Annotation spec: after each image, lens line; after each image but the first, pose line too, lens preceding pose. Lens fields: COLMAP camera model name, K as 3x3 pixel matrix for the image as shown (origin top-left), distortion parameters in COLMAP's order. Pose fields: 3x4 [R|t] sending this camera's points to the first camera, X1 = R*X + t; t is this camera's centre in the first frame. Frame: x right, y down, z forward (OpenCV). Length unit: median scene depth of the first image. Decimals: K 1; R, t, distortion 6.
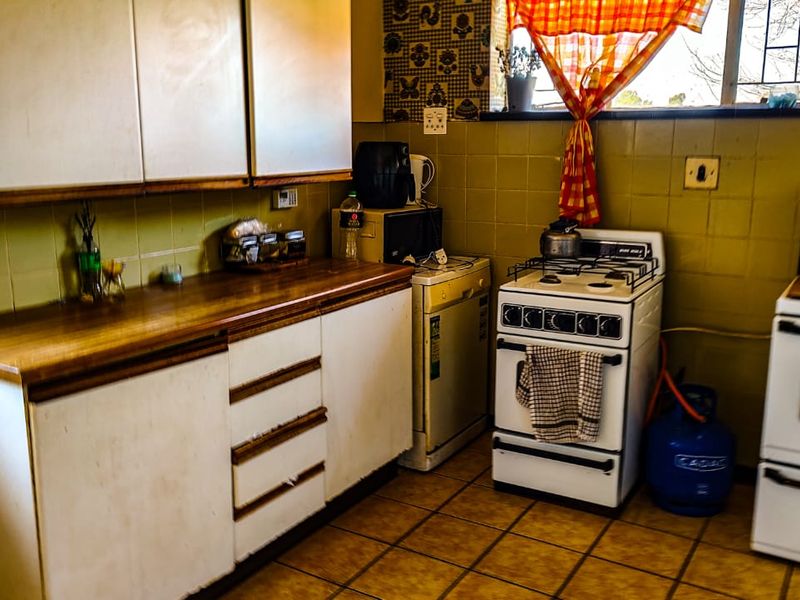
lens RADIAL K [[775.1, 0, 399.6], [0, 775.1, 299.6], [0, 0, 1]] dist [0.012872, 0.000000]
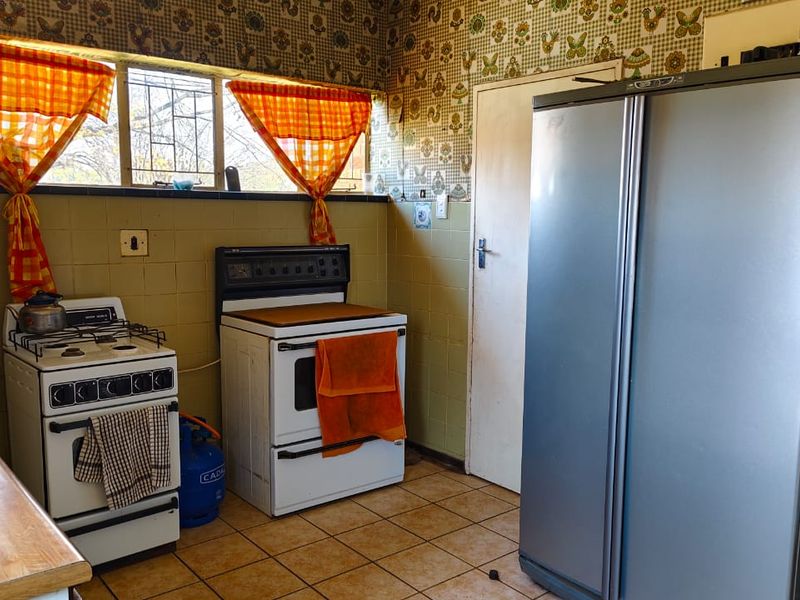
lens RADIAL K [[717.7, 0, 401.5], [0, 717.7, 303.8], [0, 0, 1]] dist [0.022955, -0.023948]
pose [[0.317531, -0.113407, 0.941442, -0.550448], [0.185487, 0.981071, 0.055620, -0.062112], [-0.929929, 0.156964, 0.332556, 0.297017]]
